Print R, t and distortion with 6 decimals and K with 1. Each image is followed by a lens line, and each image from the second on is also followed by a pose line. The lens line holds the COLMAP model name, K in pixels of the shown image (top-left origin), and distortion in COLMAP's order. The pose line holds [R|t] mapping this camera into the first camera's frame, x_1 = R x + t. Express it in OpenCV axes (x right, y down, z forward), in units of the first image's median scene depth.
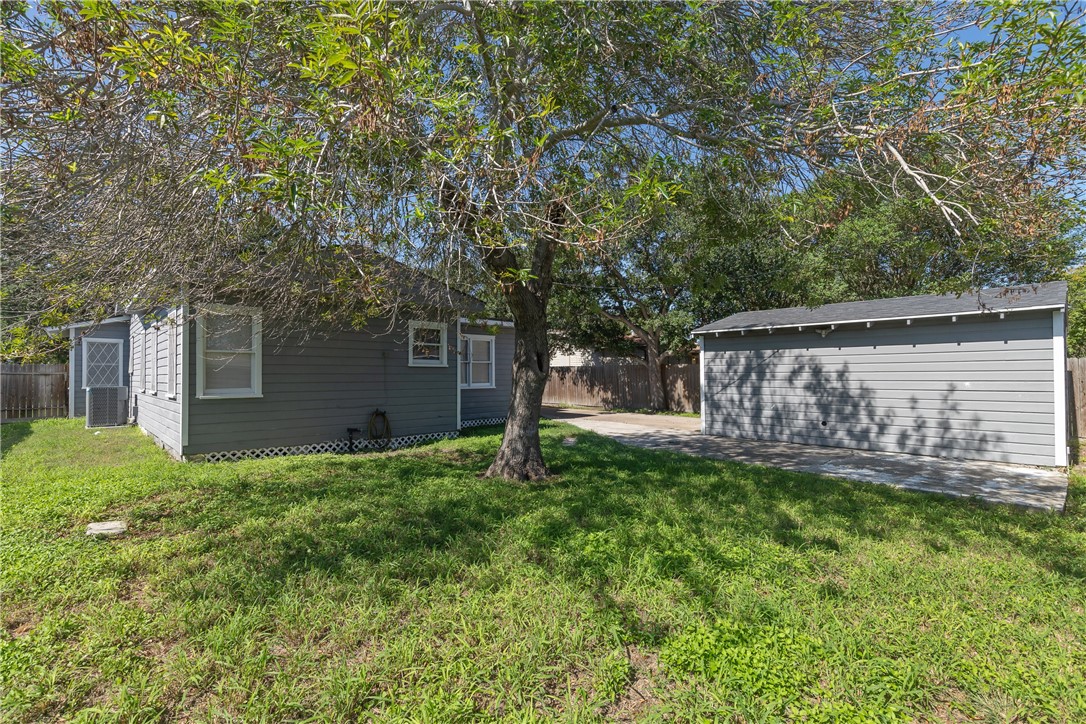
lens RADIAL K [[504.7, 0, 532.5], [0, 504.7, 368.5], [0, 0, 1]] dist [0.009364, -0.003765]
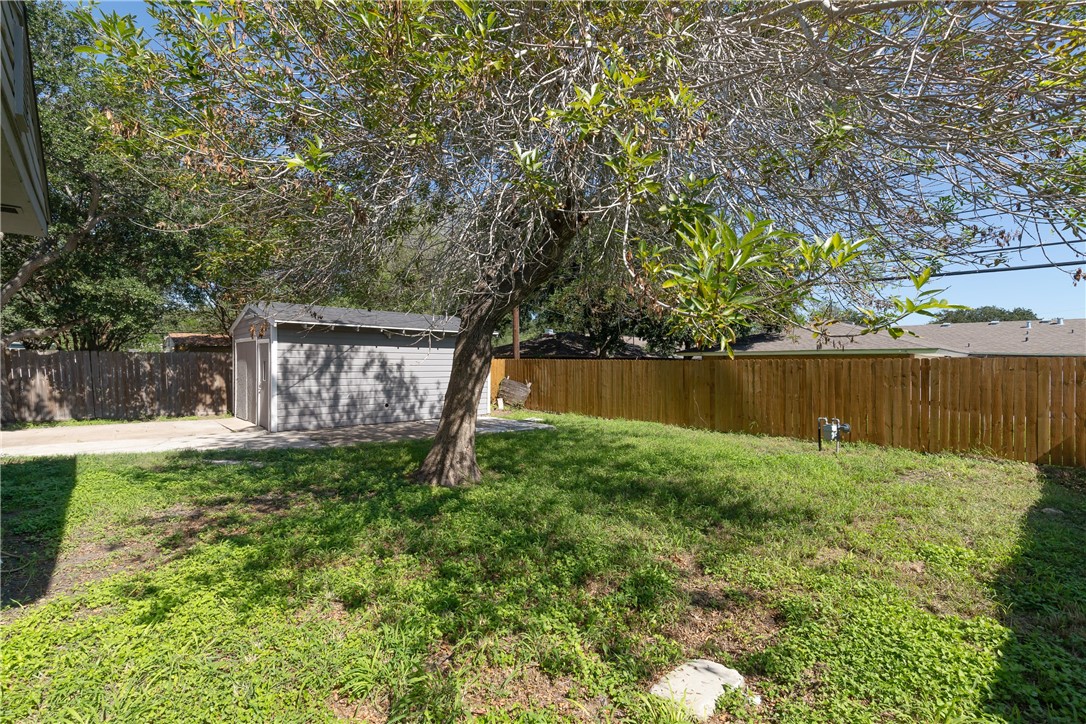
lens RADIAL K [[504.7, 0, 541.4], [0, 504.7, 365.5], [0, 0, 1]] dist [0.009364, -0.003765]
pose [[-0.025145, 0.001678, 0.999682, -0.669789], [-0.015354, 0.999880, -0.002064, 0.005004], [-0.999566, -0.015401, -0.025116, 0.597952]]
